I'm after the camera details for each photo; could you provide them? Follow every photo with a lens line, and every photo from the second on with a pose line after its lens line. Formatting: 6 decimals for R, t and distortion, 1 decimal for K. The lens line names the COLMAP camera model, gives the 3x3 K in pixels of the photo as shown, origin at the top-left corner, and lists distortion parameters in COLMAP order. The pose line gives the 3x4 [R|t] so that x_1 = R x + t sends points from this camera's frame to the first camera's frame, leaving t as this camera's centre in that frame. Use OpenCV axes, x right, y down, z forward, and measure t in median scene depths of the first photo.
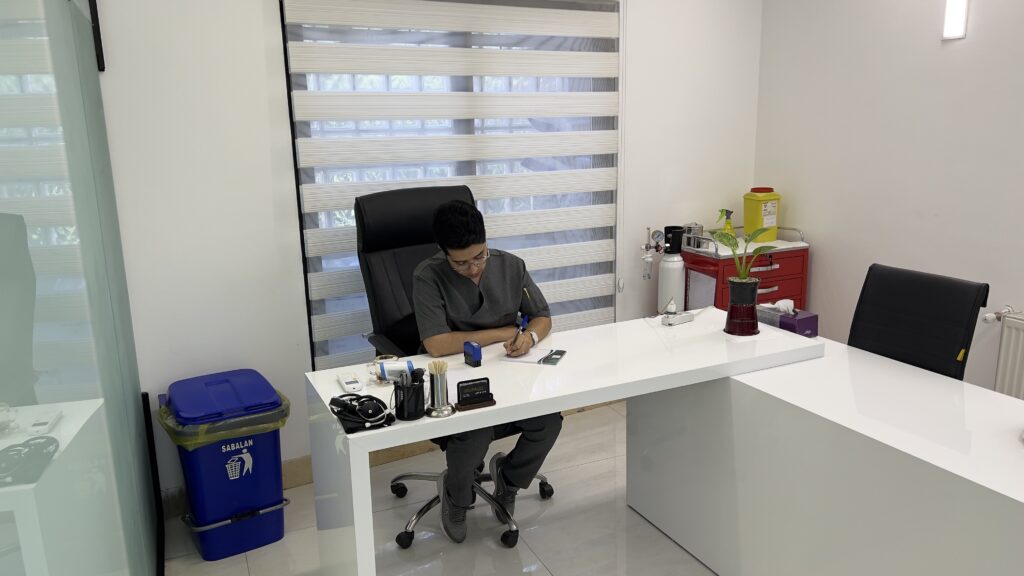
lens RADIAL K [[759.0, 0, 513.8], [0, 759.0, 294.6], [0, 0, 1]] dist [0.195651, -0.508217]
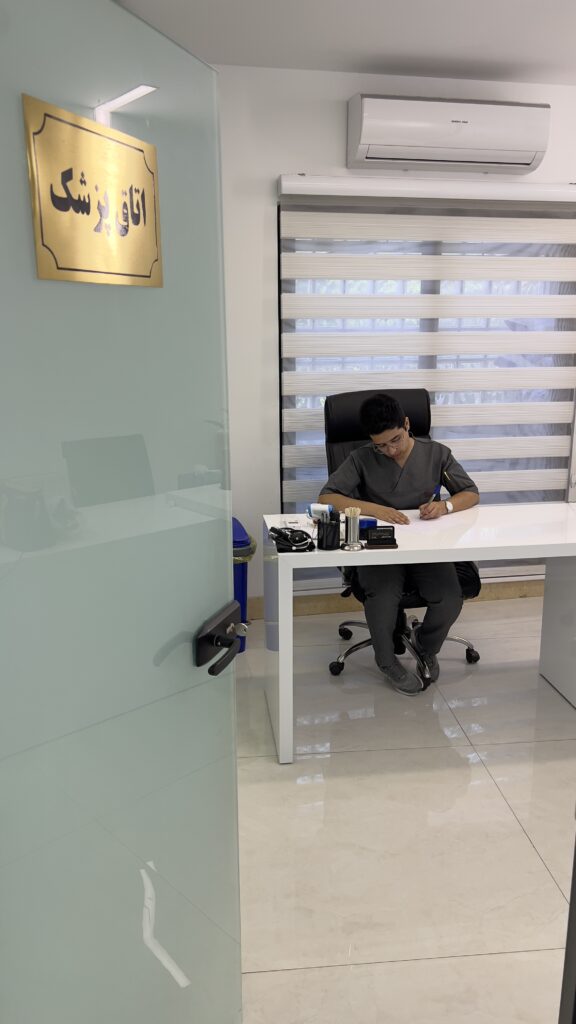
lens RADIAL K [[759.0, 0, 288.0], [0, 759.0, 512.0], [0, 0, 1]] dist [0.195651, -0.508217]
pose [[0.948893, 0.091283, -0.302108, 0.114659], [-0.087256, 0.995825, 0.026828, 0.044941], [0.303296, 0.000904, 0.952896, -0.150593]]
